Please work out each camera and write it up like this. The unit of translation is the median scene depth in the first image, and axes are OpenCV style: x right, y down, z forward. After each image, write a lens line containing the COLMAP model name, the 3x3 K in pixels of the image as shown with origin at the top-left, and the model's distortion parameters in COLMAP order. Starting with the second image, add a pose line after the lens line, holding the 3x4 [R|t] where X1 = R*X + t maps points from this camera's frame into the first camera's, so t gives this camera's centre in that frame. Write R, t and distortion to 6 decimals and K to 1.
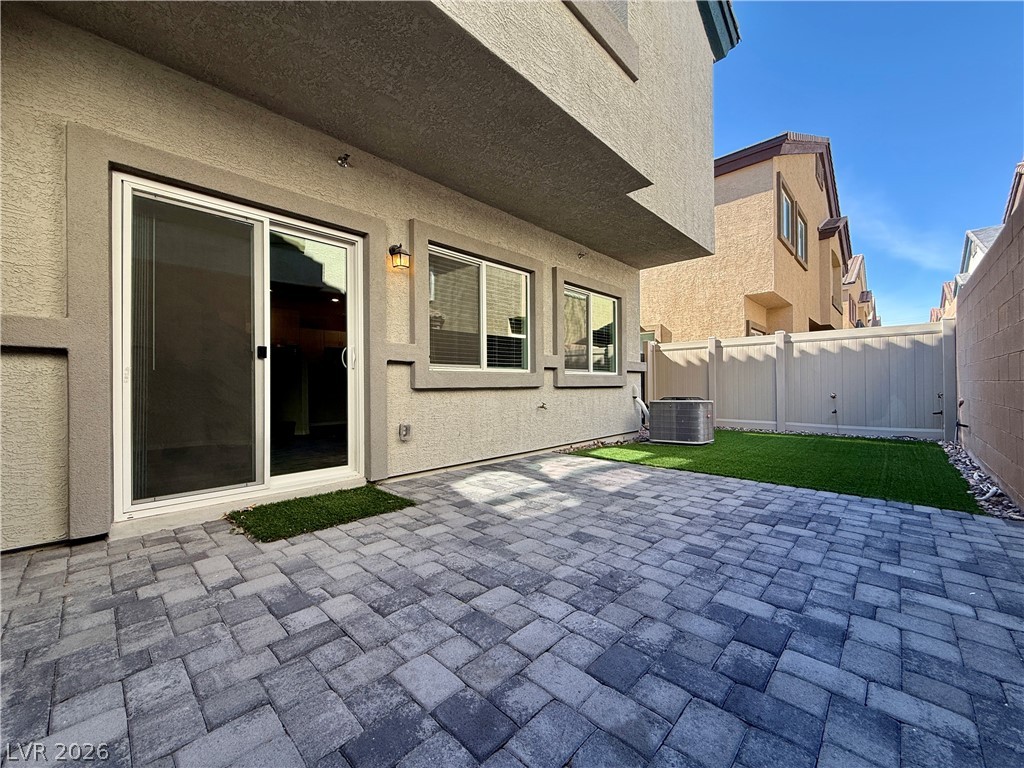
lens RADIAL K [[409.7, 0, 508.1], [0, 409.7, 382.6], [0, 0, 1]] dist [-0.000637, 0.000837]
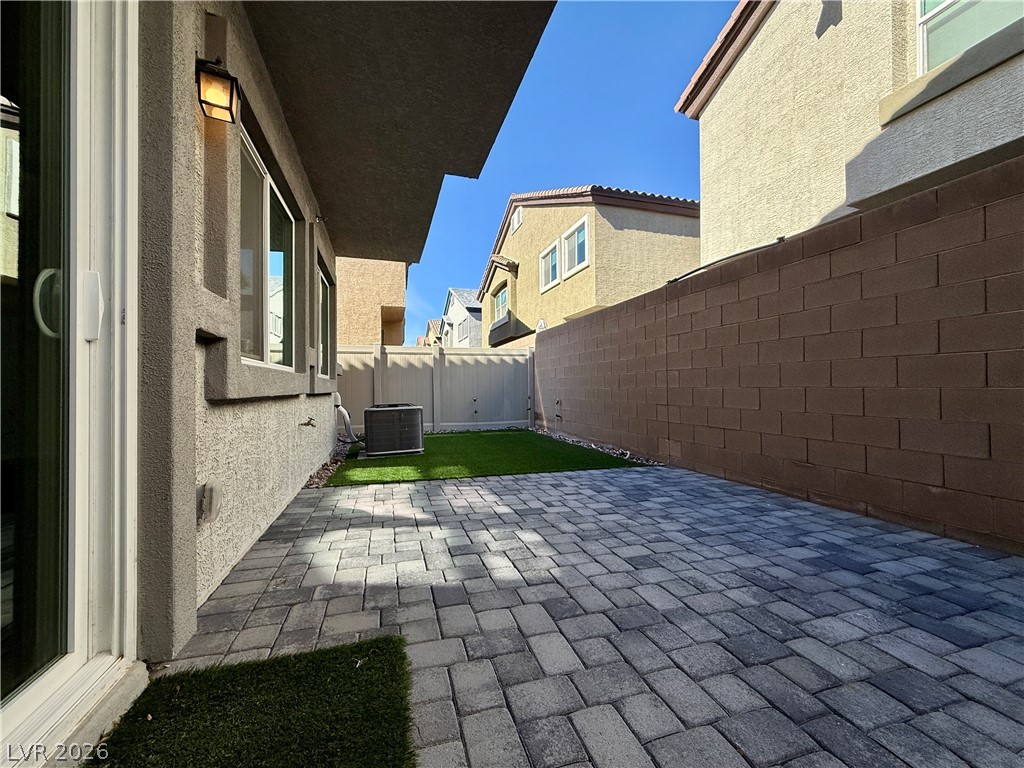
lens RADIAL K [[409.7, 0, 510.2], [0, 409.7, 381.5], [0, 0, 1]] dist [-0.000637, 0.000837]
pose [[0.484705, 0.016157, 0.874528, -0.675165], [-0.001403, 0.999842, -0.017695, 0.001930], [-0.874676, 0.007350, 0.484651, 0.744849]]
